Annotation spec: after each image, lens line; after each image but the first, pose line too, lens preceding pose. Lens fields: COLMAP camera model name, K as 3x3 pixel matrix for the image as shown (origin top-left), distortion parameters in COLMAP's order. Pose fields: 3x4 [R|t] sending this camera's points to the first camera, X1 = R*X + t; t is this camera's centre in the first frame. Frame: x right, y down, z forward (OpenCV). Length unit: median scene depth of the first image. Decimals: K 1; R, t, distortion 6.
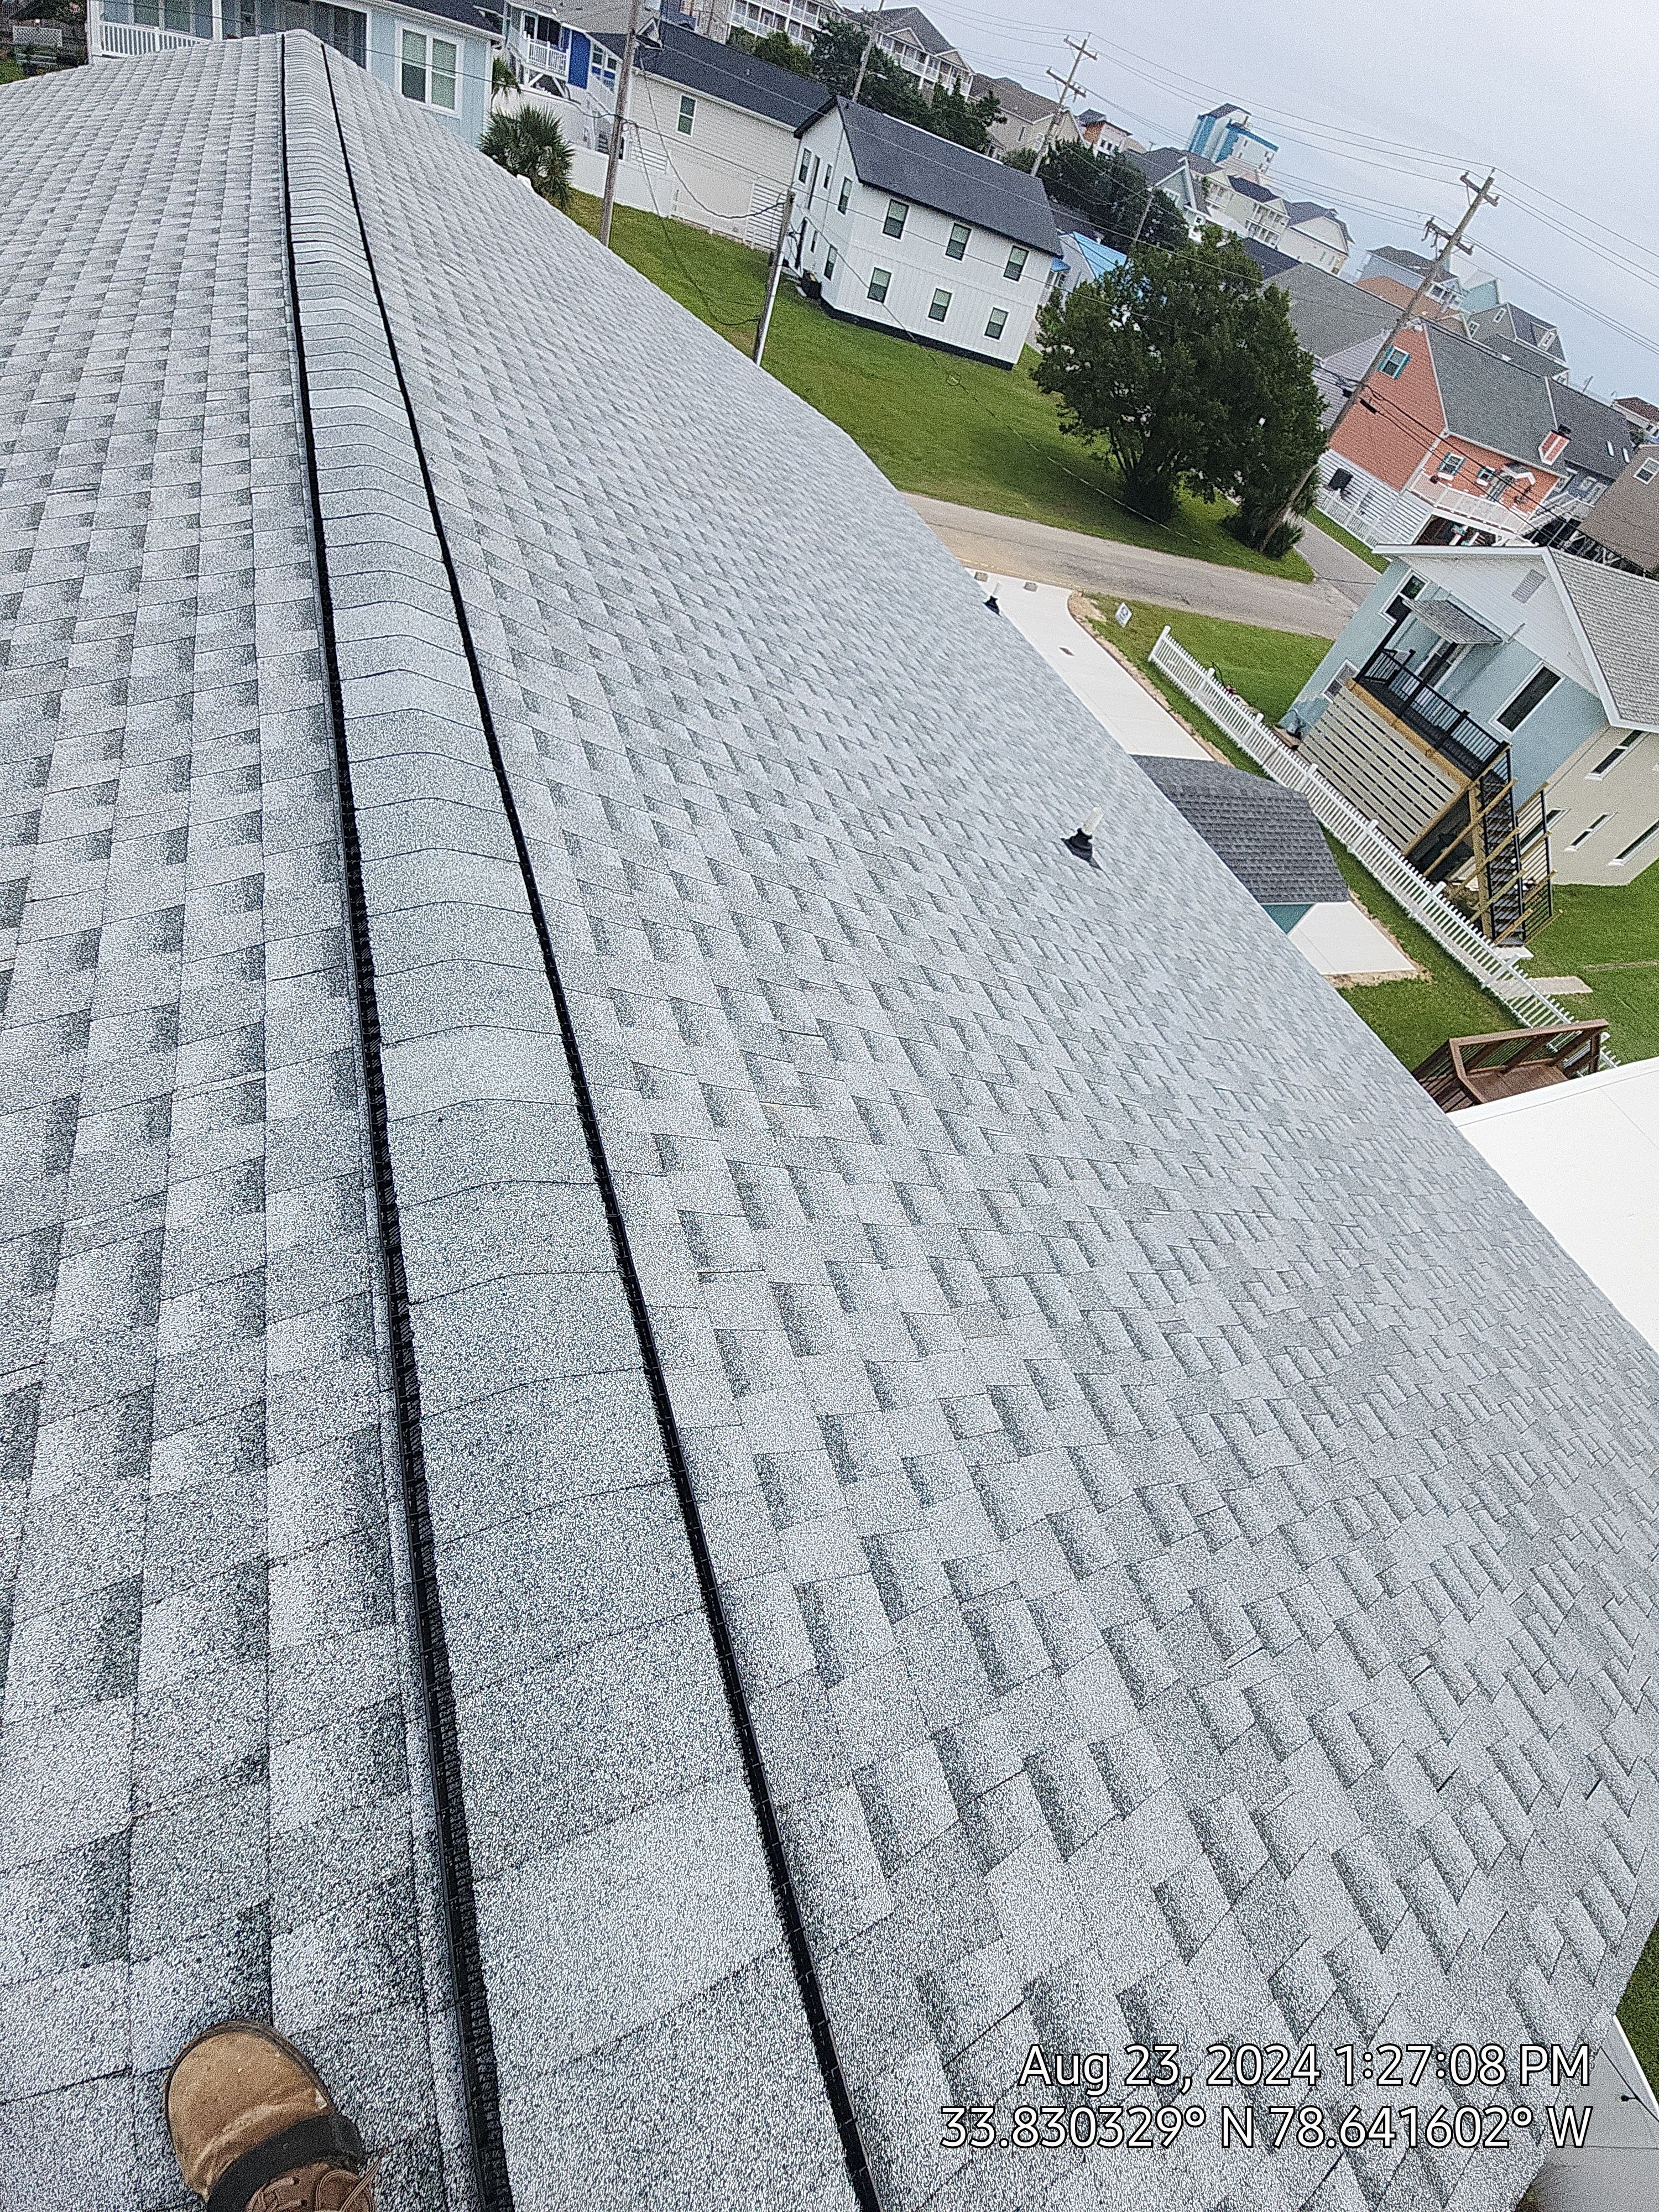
lens RADIAL K [[905.6, 0, 838.8], [0, 905.6, 1107.9], [0, 0, 1]] dist [0.002598, -0.002239]
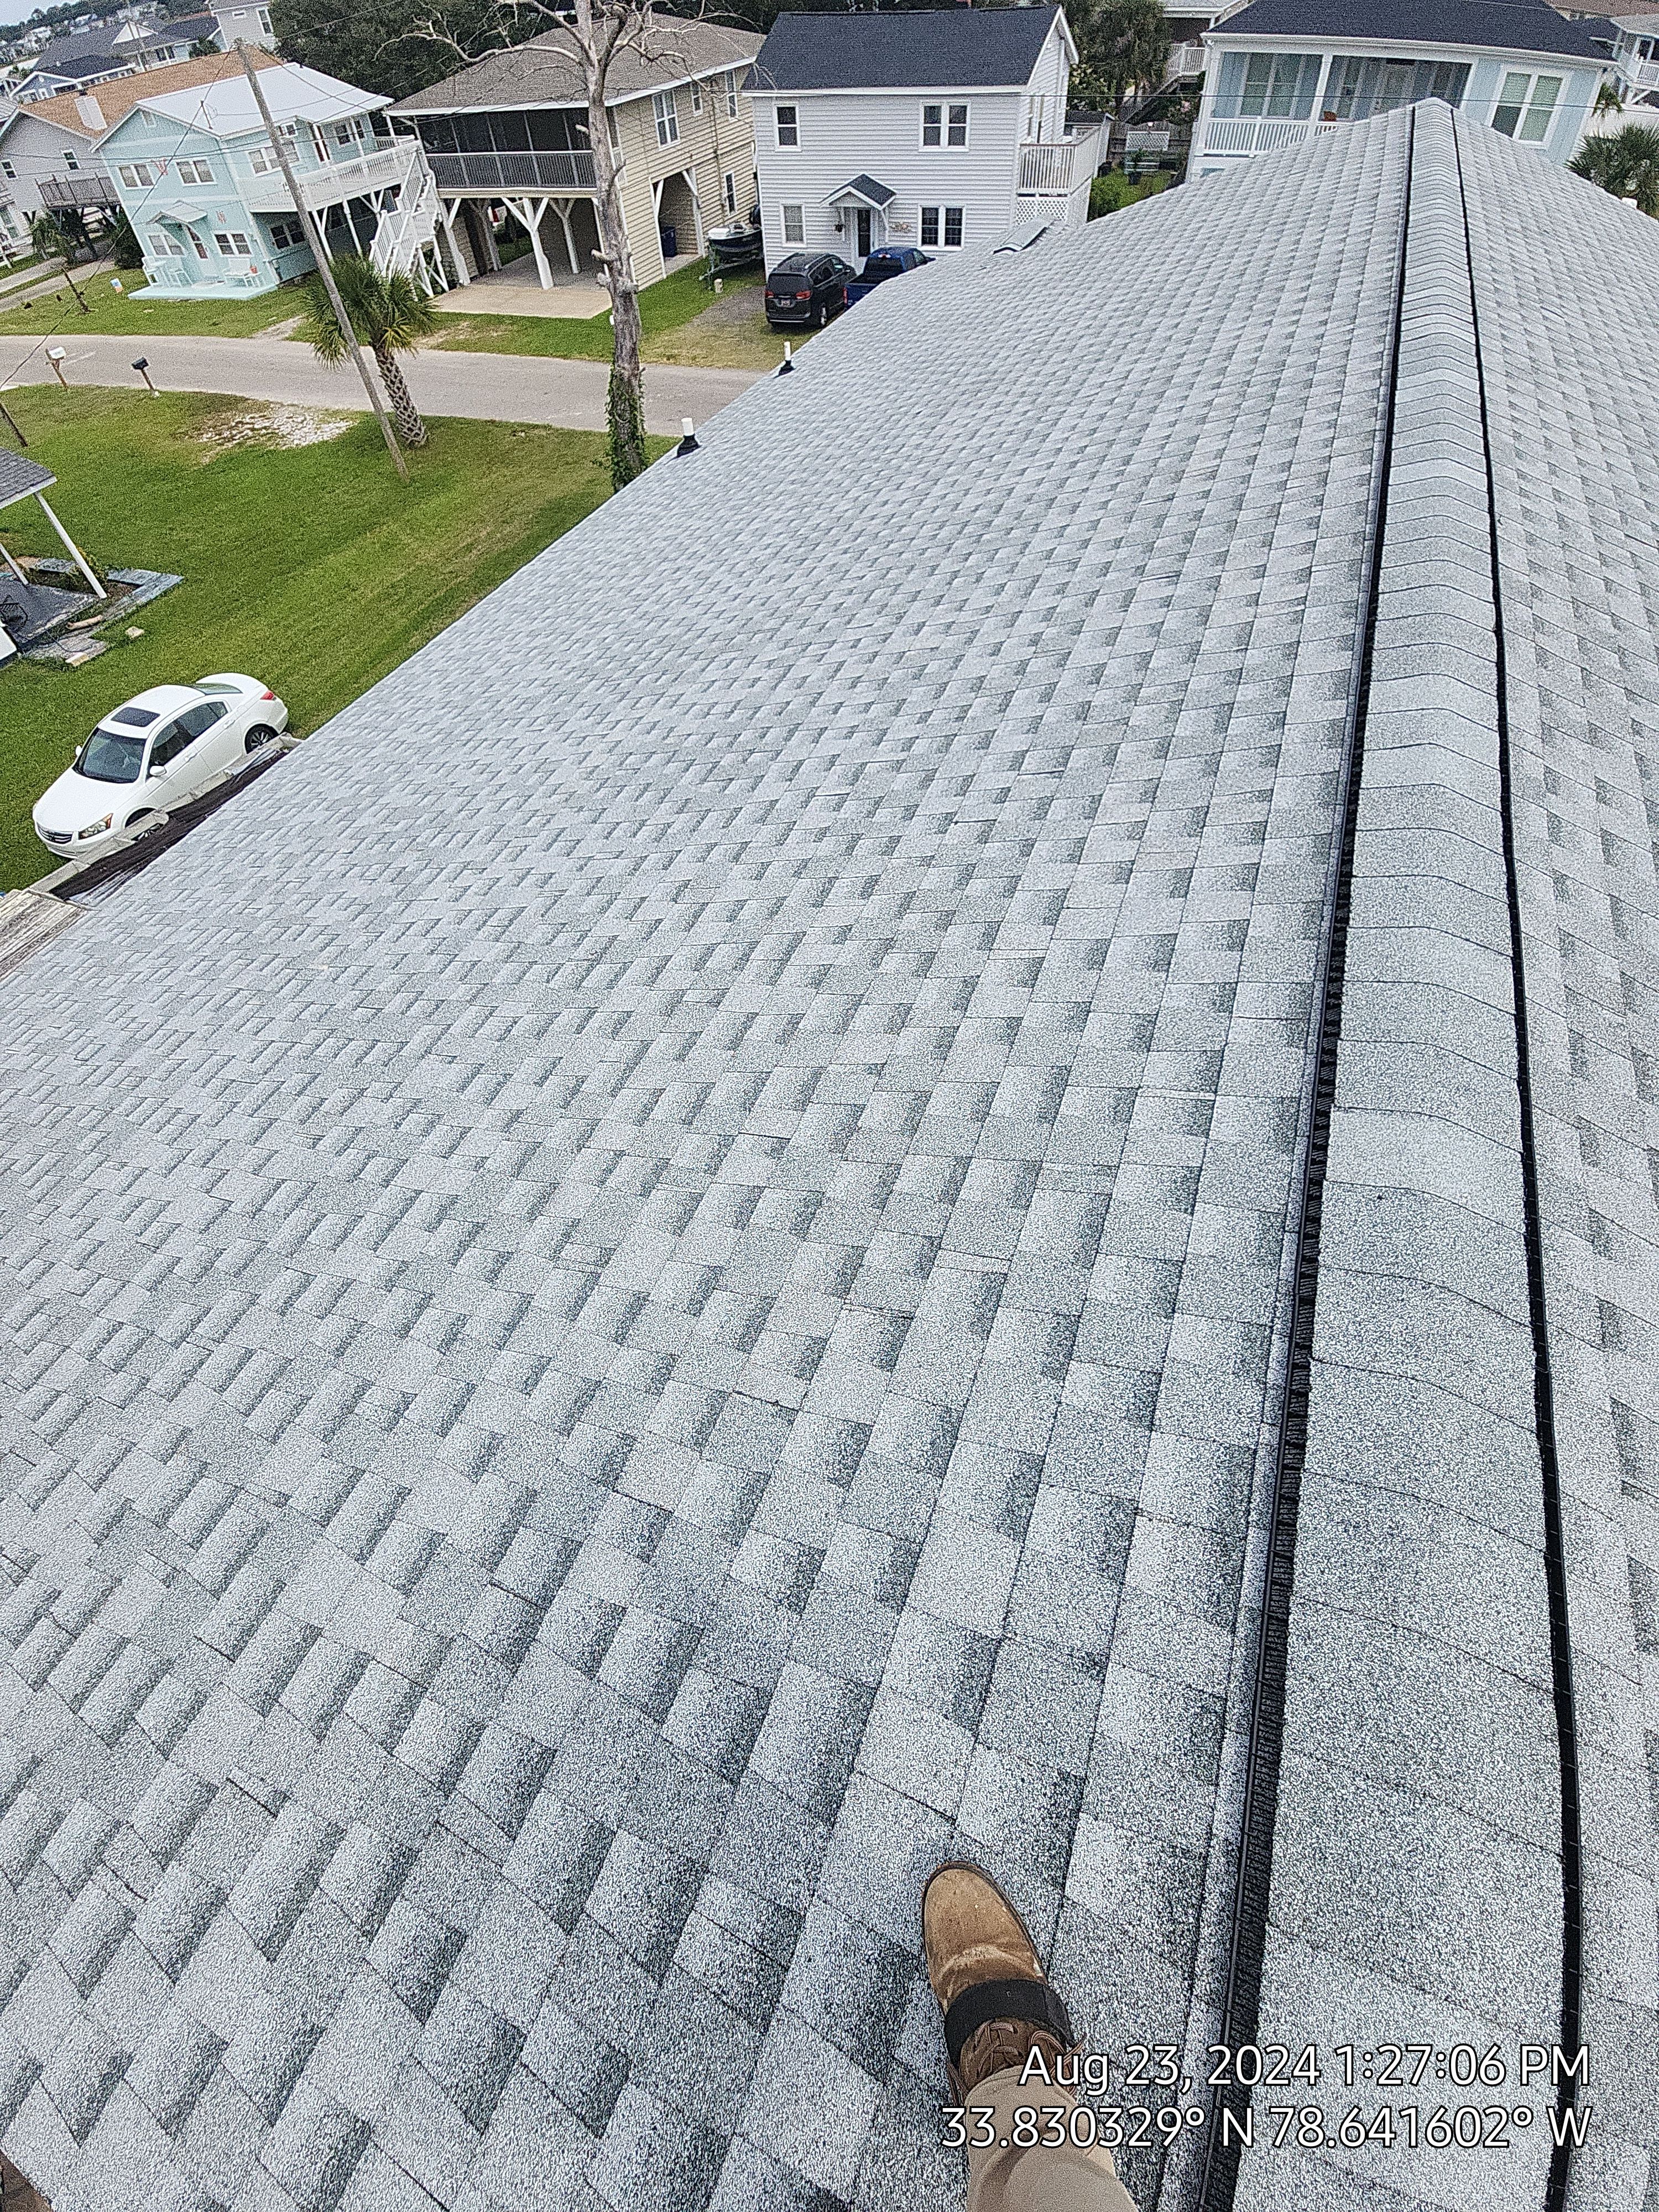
lens RADIAL K [[910.9, 0, 838.0], [0, 910.9, 1109.8], [0, 0, 1]] dist [0.002033, -0.000738]
pose [[0.691787, 0.320902, -0.646879, -0.181707], [-0.345442, 0.933742, 0.093785, 0.027410], [0.634114, 0.158580, 0.756803, -0.125728]]
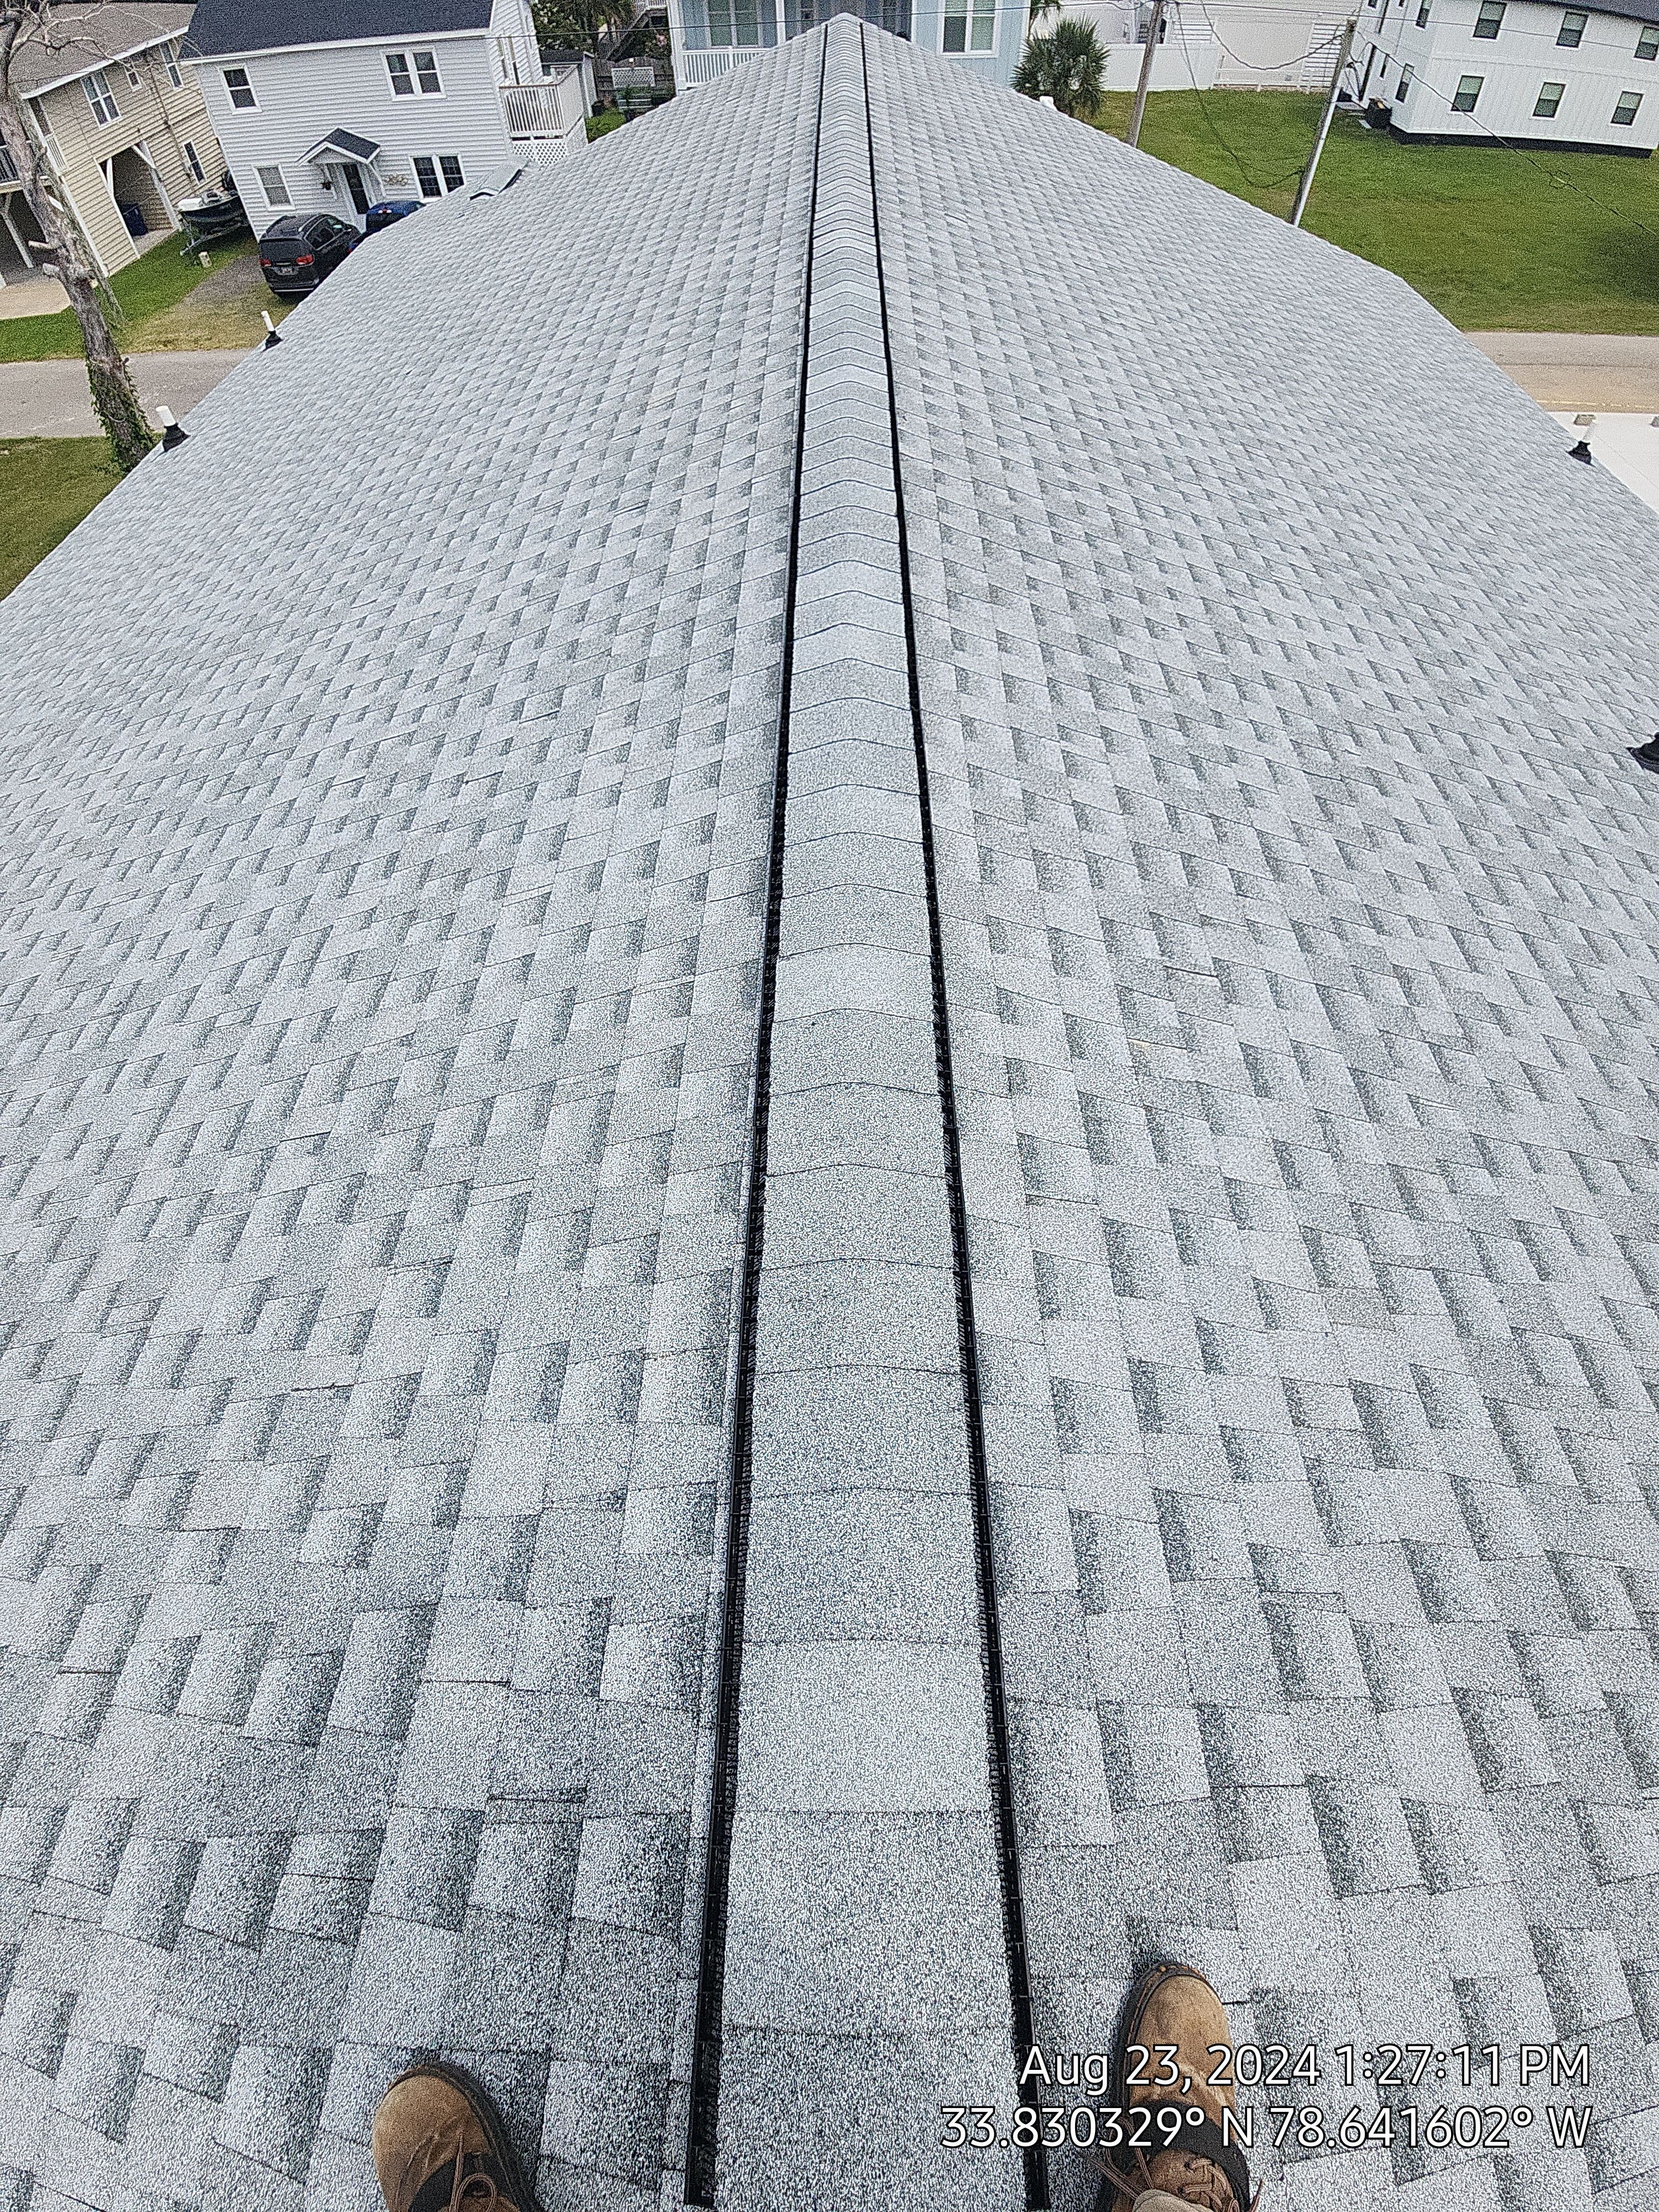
lens RADIAL K [[905.6, 0, 838.8], [0, 905.6, 1107.9], [0, 0, 1]] dist [0.002598, -0.002239]
pose [[0.886205, 0.112760, -0.449361, 0.085801], [-0.088532, 0.993272, 0.074649, 0.023089], [0.454756, -0.026371, 0.890226, 0.001043]]
